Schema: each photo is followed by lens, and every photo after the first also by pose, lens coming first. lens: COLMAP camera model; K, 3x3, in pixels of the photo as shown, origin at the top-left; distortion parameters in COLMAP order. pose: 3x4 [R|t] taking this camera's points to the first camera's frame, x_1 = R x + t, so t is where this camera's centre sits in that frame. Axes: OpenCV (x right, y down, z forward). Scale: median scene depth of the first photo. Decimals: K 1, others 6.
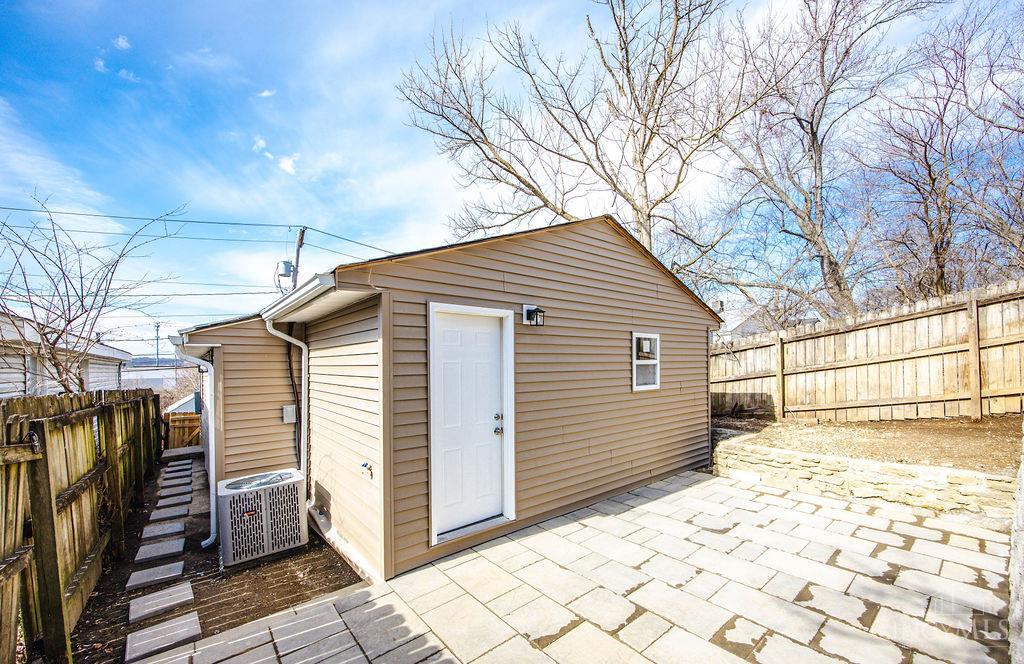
lens RADIAL K [[398.1, 0, 522.6], [0, 398.1, 363.5], [0, 0, 1]] dist [0.001181, 0.000187]
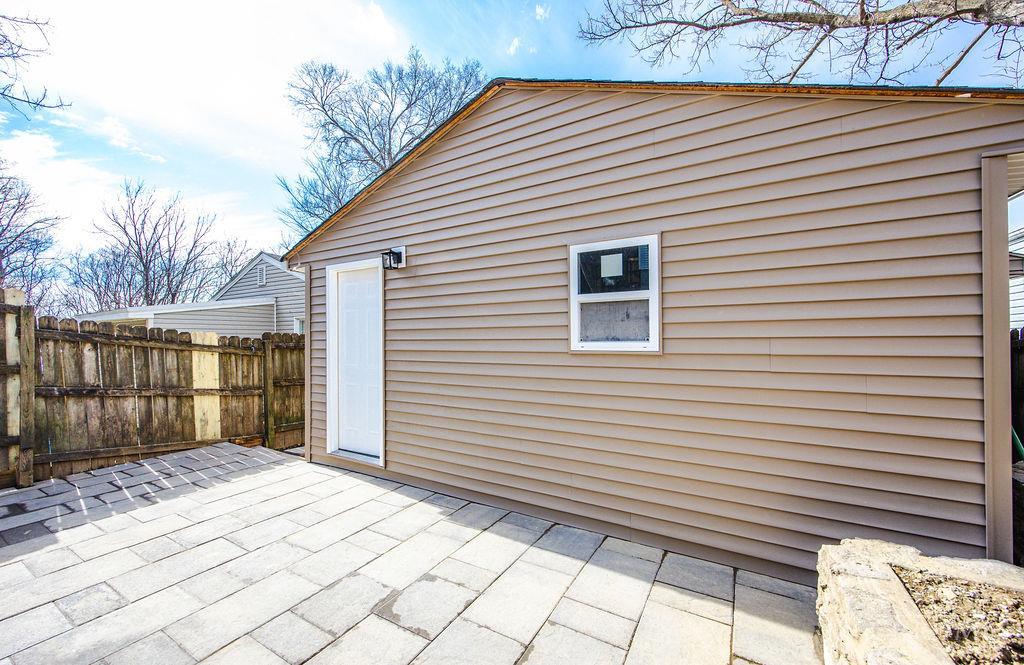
lens RADIAL K [[398.1, 0, 509.1], [0, 398.1, 332.0], [0, 0, 1]] dist [0.001181, 0.000187]
pose [[0.336854, -0.000593, -0.941557, 0.827643], [0.005298, 0.999985, 0.001266, 0.045467], [0.941542, -0.005414, 0.336852, 0.776859]]
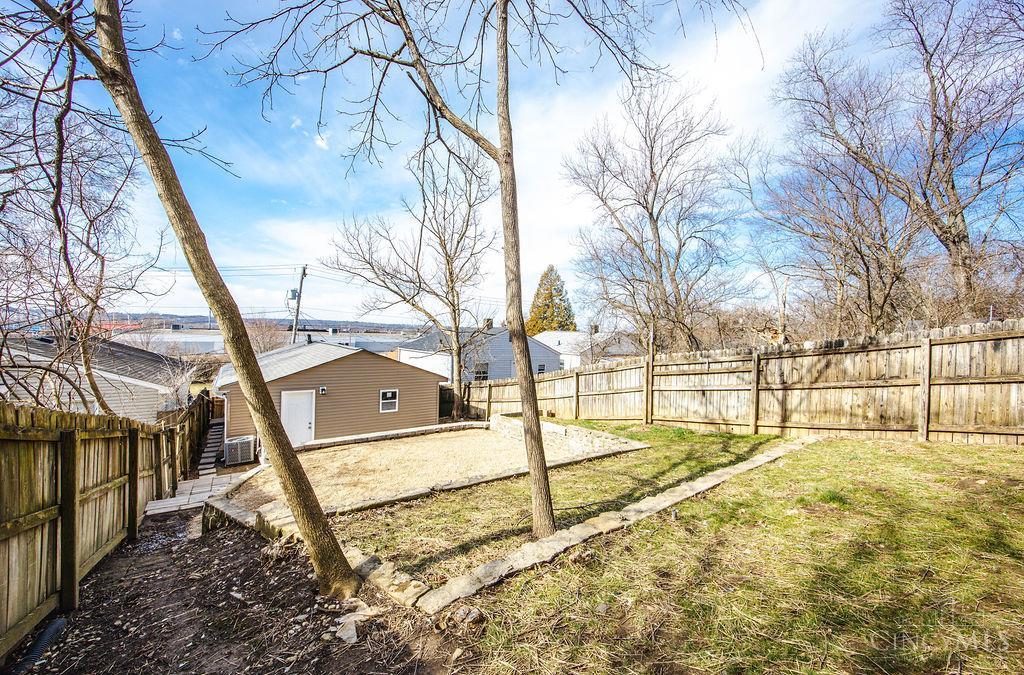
lens RADIAL K [[404.6, 0, 520.3], [0, 404.6, 338.9], [0, 0, 1]] dist [-0.000498, 0.000336]
pose [[0.996508, 0.037363, -0.074666, 1.456384], [-0.036118, 0.999186, 0.017953, -0.522188], [0.075276, -0.015193, 0.997047, -1.647400]]
